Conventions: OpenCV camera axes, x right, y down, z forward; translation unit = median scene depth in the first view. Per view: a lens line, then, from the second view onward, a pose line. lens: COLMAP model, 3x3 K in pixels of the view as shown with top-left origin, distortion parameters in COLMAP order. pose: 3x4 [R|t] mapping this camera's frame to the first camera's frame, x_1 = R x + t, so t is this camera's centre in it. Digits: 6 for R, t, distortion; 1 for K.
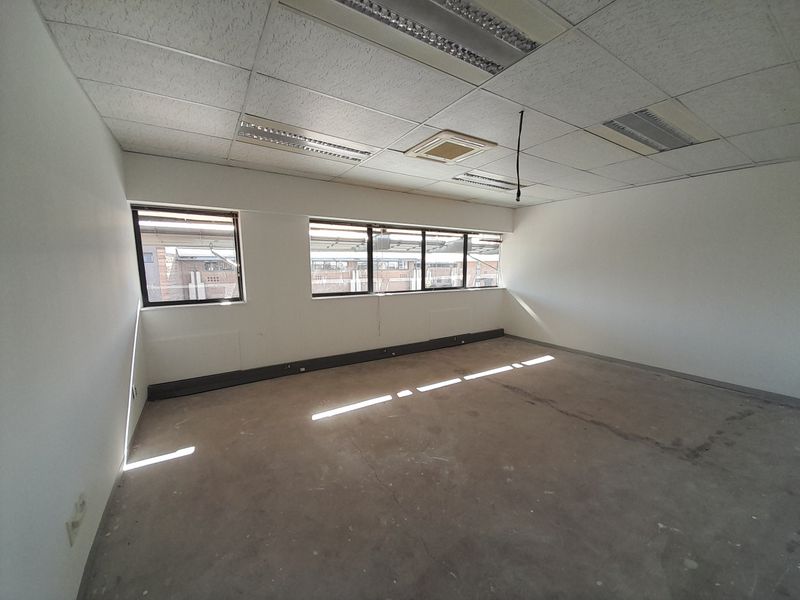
lens RADIAL K [[317.8, 0, 395.6], [0, 317.8, 308.0], [0, 0, 1]] dist [-0.000803, -0.000085]
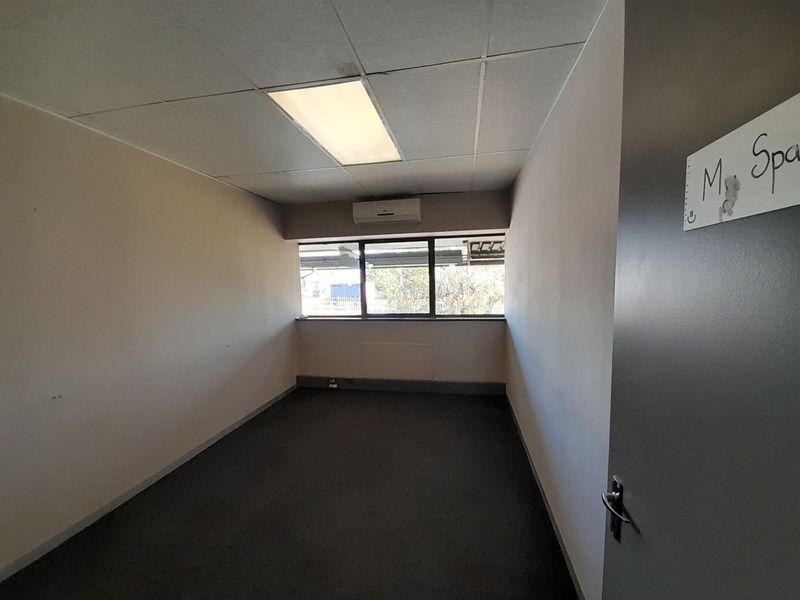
lens RADIAL K [[323.4, 0, 399.0], [0, 323.4, 313.6], [0, 0, 1]] dist [-0.000056, -0.000011]
pose [[0.715985, 0.048059, -0.696459, 0.668870], [-0.074628, 0.997180, -0.007910, -0.058334], [0.694115, 0.057639, 0.717553, 0.435724]]
